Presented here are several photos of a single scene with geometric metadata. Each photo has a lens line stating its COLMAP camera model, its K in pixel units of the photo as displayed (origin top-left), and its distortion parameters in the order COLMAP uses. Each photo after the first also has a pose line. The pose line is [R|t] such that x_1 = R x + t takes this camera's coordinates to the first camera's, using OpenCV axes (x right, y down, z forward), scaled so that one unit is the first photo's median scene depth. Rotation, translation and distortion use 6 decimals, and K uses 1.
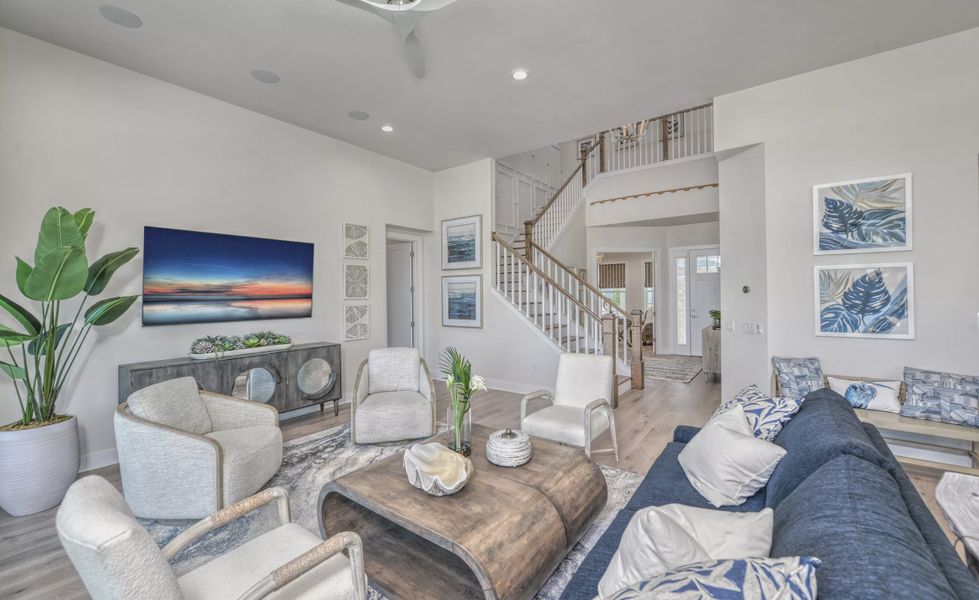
lens RADIAL K [[398.0, 0, 489.4], [0, 398.0, 290.7], [0, 0, 1]] dist [-0.002207, -0.000225]
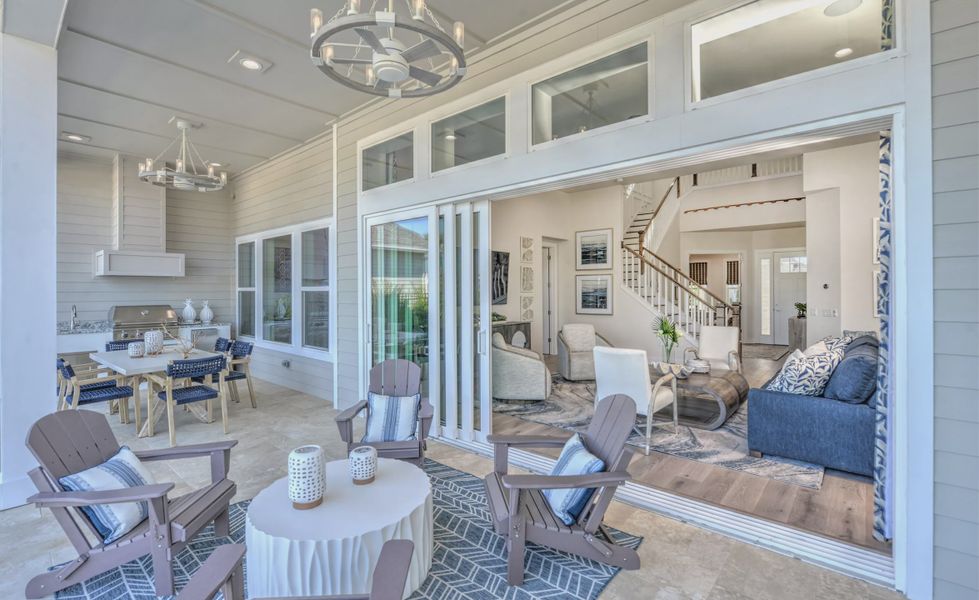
lens RADIAL K [[444.4, 0, 488.4], [0, 444.4, 287.8], [0, 0, 1]] dist [-0.001773, -0.000124]
pose [[0.997083, 0.006860, -0.076019, -0.450076], [-0.006784, 0.999976, 0.001259, 0.007595], [0.076025, -0.000739, 0.997106, -0.694569]]
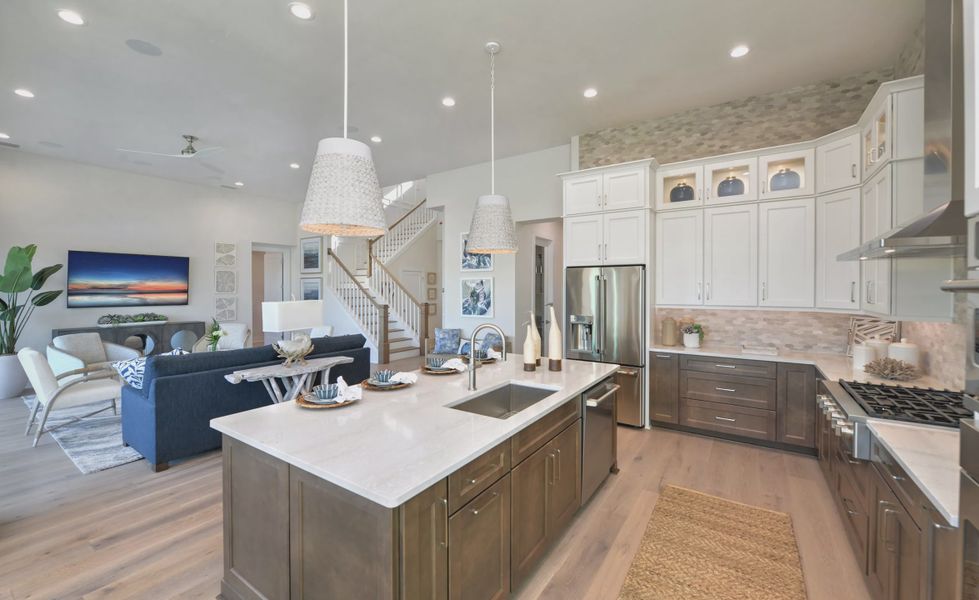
lens RADIAL K [[398.0, 0, 489.4], [0, 398.0, 290.7], [0, 0, 1]] dist [-0.002207, -0.000225]
pose [[0.998623, 0.010993, 0.051293, 0.745850], [-0.011596, 0.999867, 0.011467, -0.023210], [-0.051161, -0.012046, 0.998618, -0.700456]]
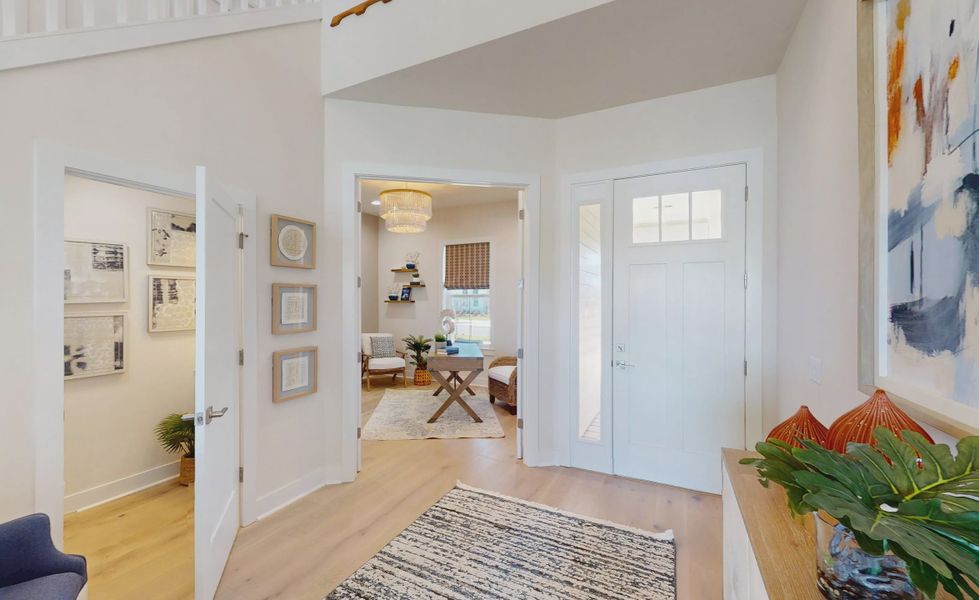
lens RADIAL K [[398.0, 0, 489.4], [0, 398.0, 290.7], [0, 0, 1]] dist [-0.002207, -0.000225]
pose [[0.984293, 0.015113, 0.175894, 0.688981], [-0.011702, 0.999723, -0.020411, 0.015071], [-0.176154, 0.018032, 0.984198, 1.384544]]
